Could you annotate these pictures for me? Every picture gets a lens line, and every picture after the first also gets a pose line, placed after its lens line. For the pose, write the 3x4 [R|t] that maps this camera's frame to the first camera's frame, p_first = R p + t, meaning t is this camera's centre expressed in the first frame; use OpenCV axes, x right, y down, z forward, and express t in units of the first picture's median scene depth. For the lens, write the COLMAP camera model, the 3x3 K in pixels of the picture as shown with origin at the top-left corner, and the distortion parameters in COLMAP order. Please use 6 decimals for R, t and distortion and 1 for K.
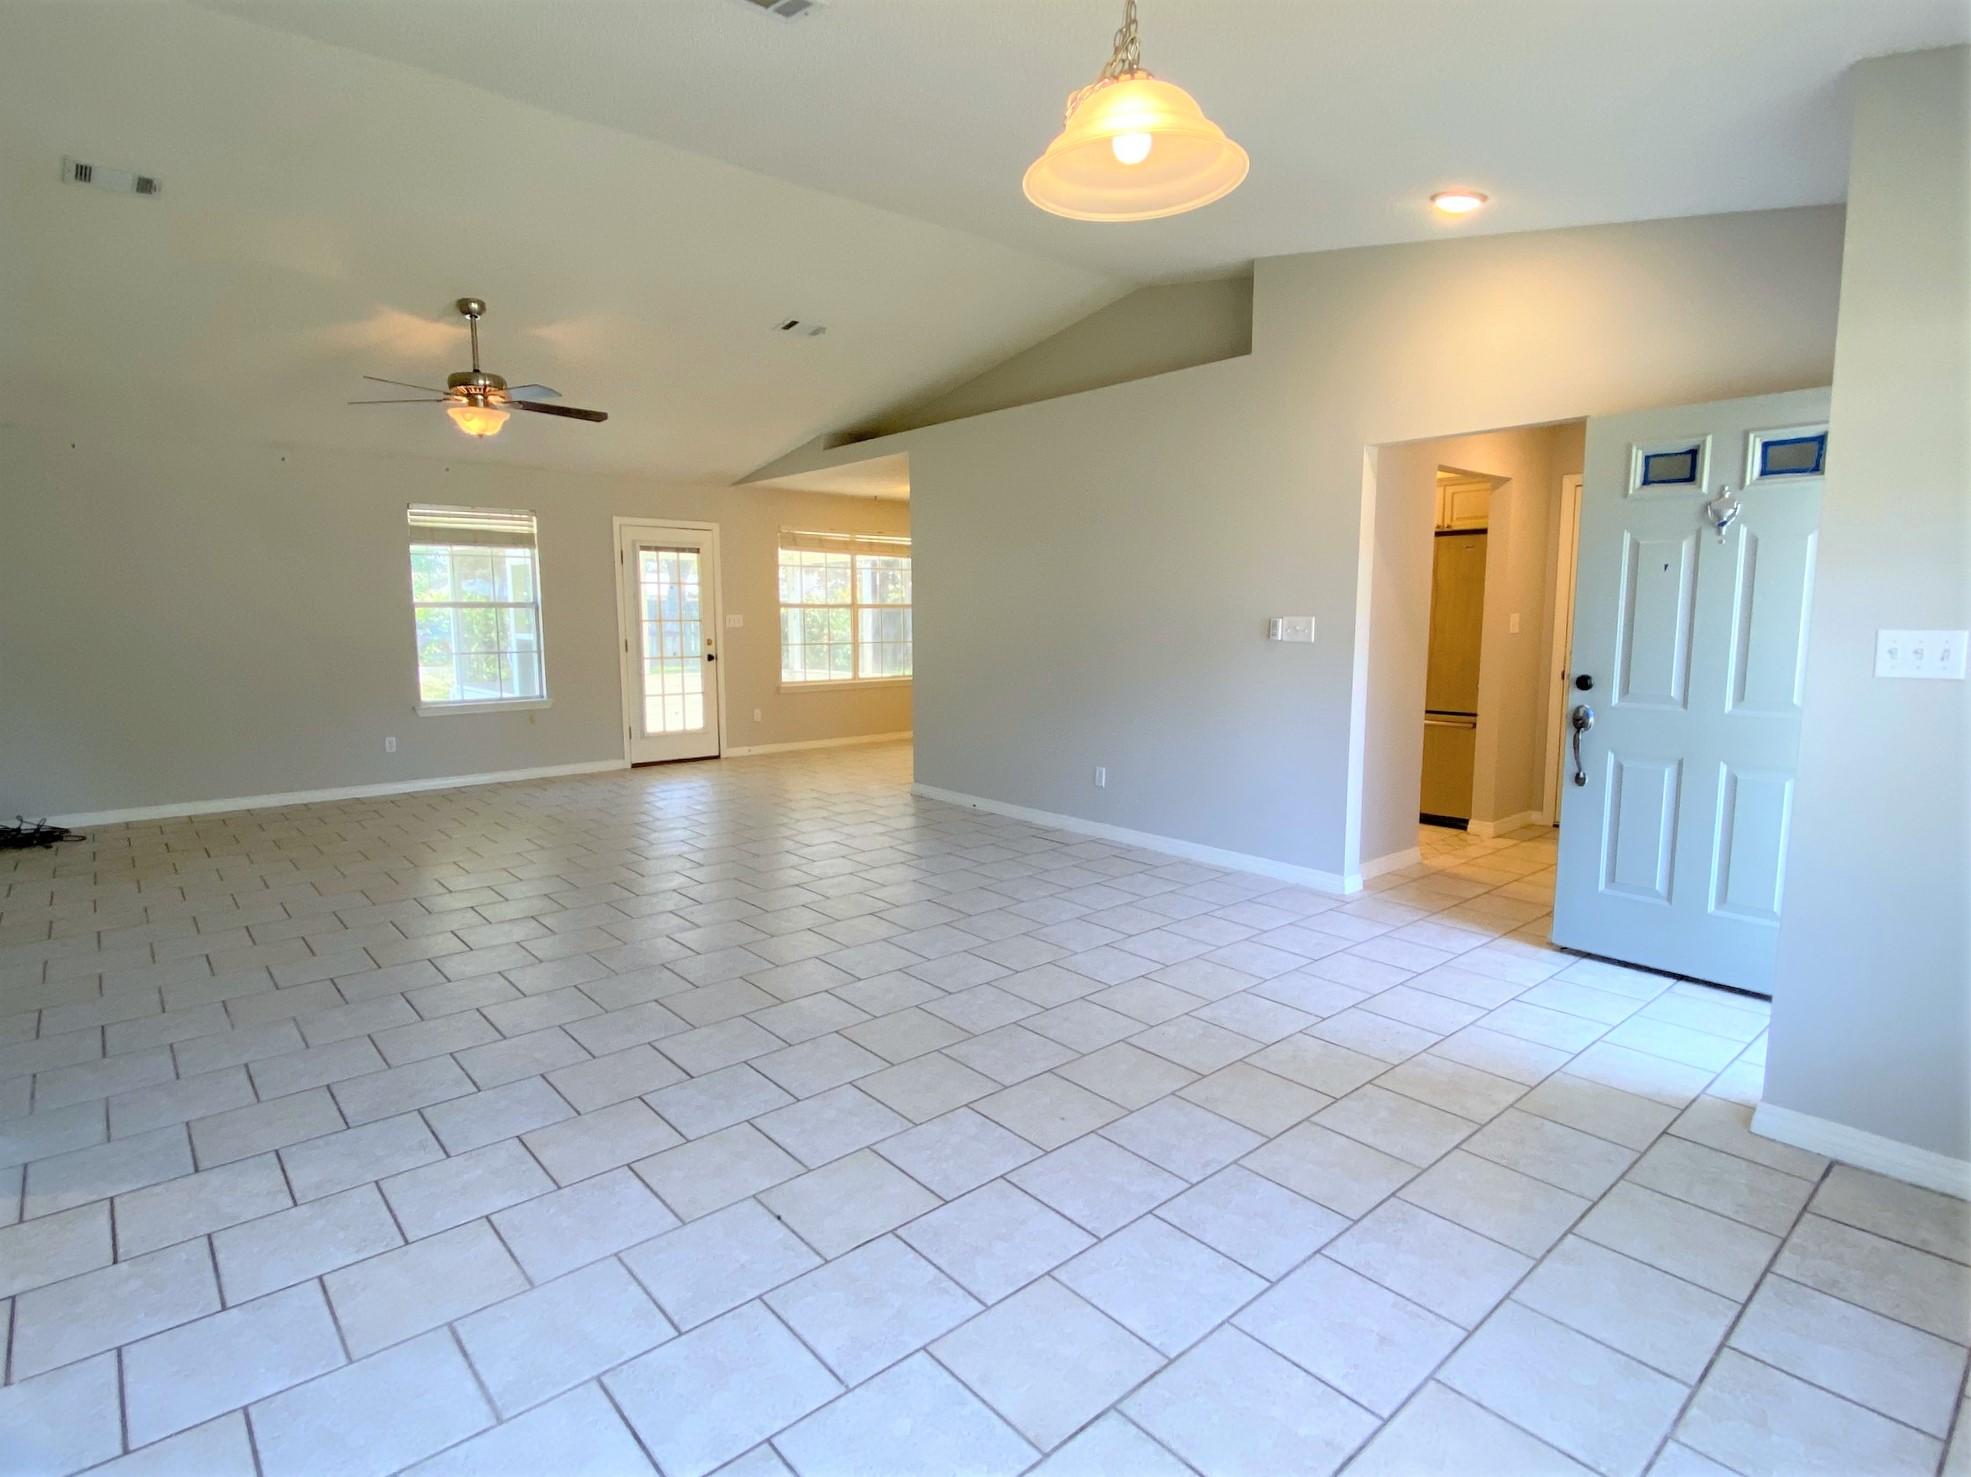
lens RADIAL K [[1026.4, 0, 988.8], [0, 1026.4, 695.1], [0, 0, 1]] dist [0.096987, 0.000124]
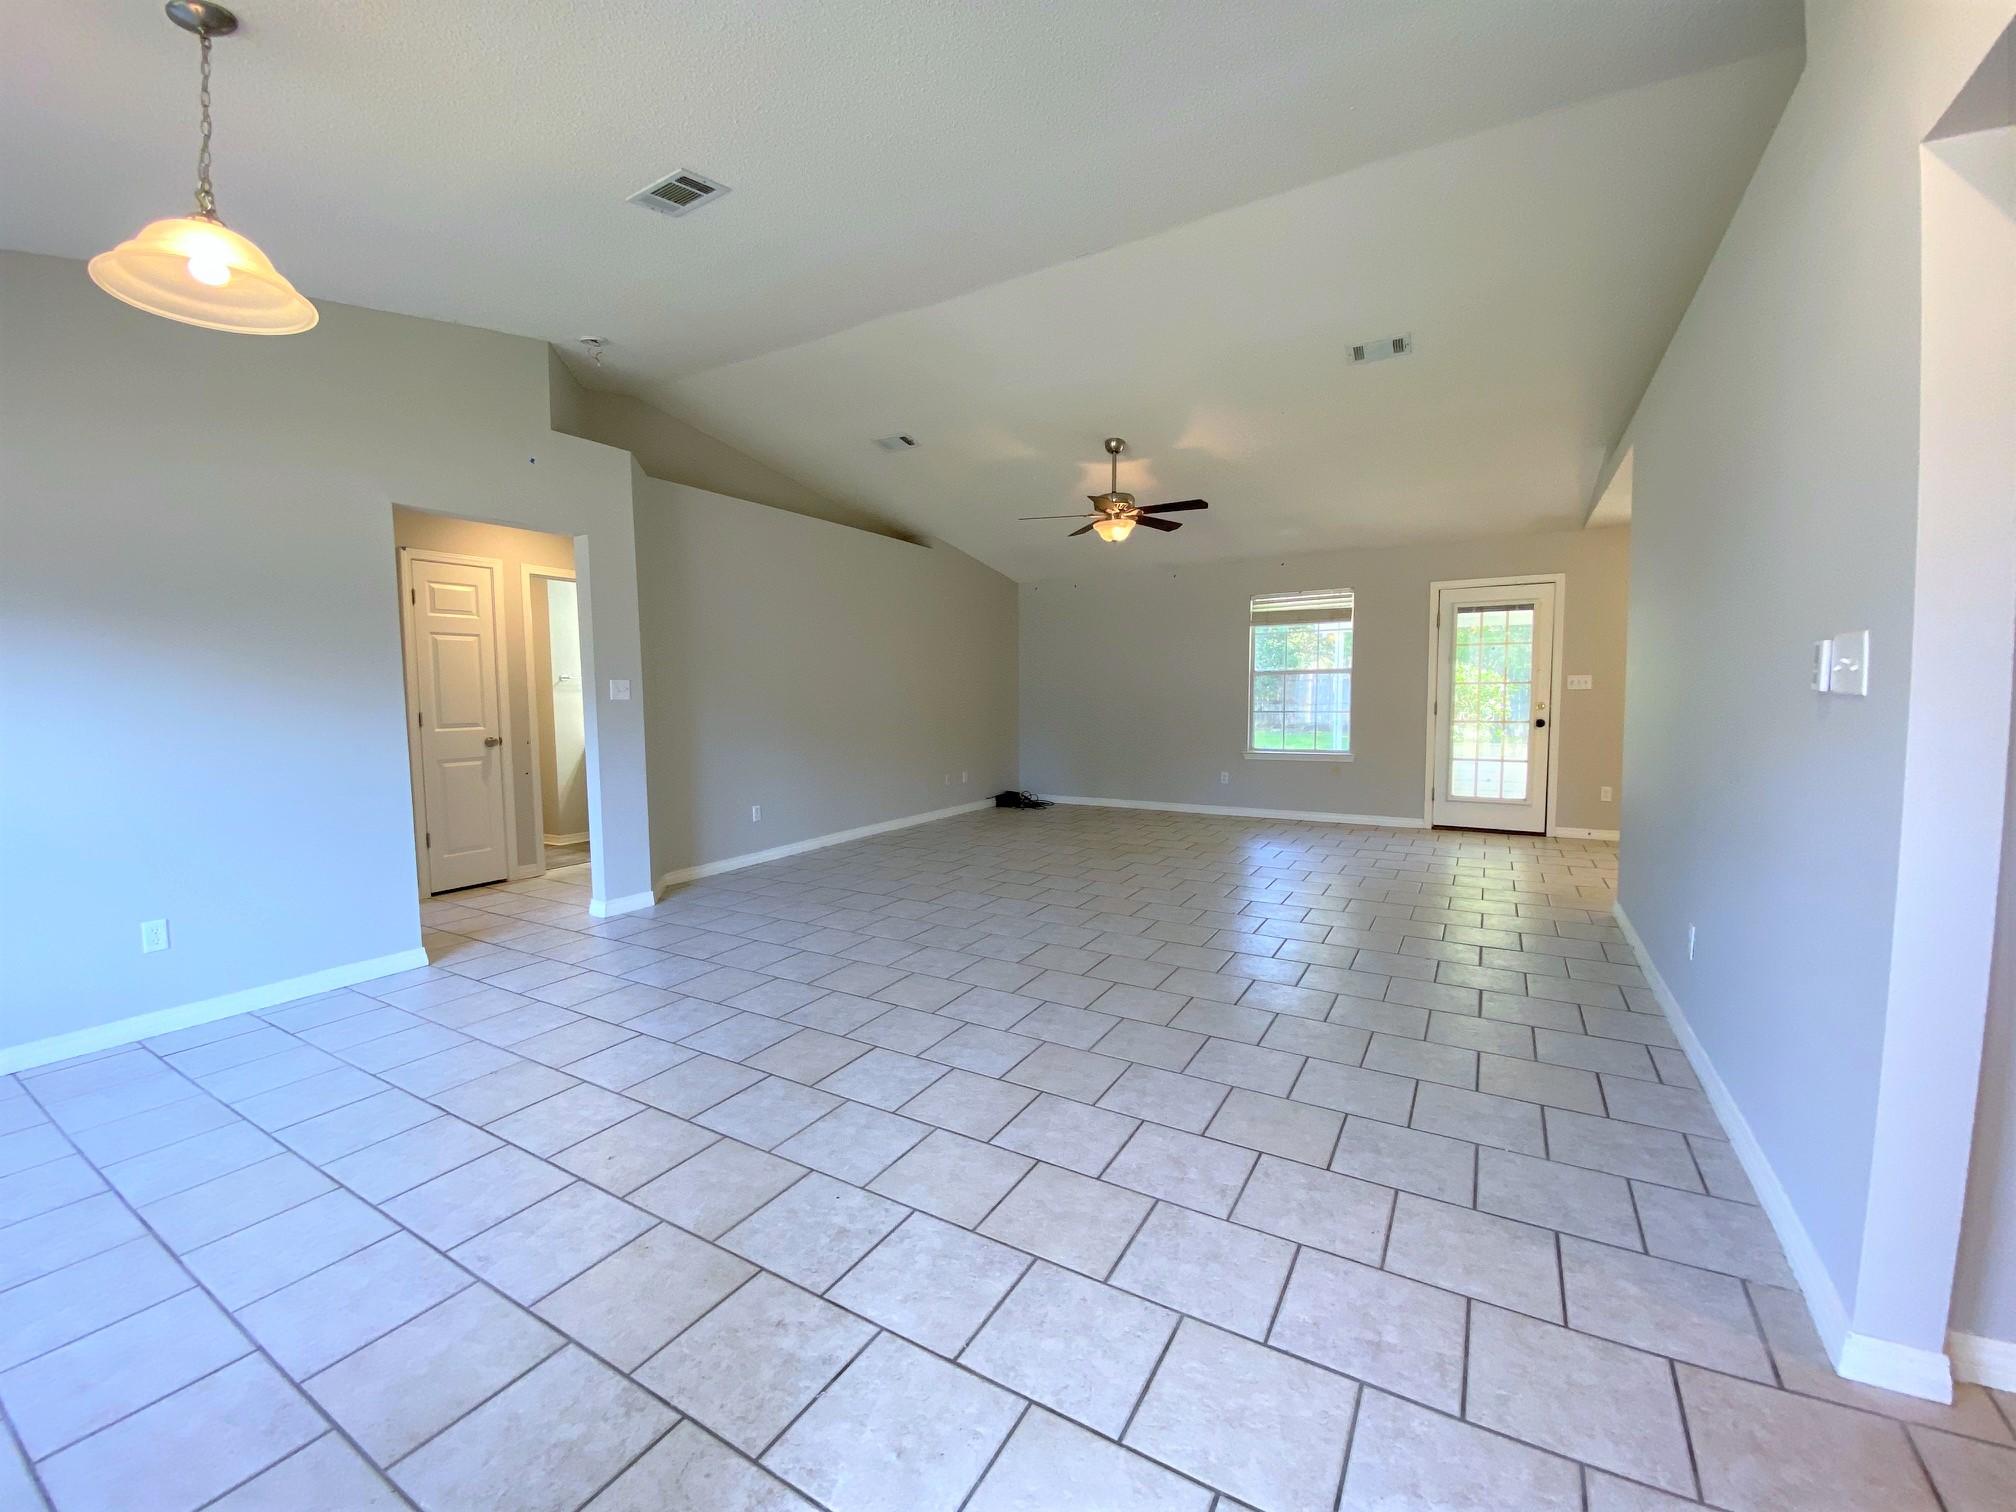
lens RADIAL K [[821.9, 0, 1005.4], [0, 821.9, 749.6], [0, 0, 1]] dist [0.029661, -0.023737]
pose [[0.306682, 0.063483, -0.949693, 0.298158], [-0.070028, 0.996574, 0.044003, -0.013732], [0.949233, 0.053010, 0.310077, 0.358215]]
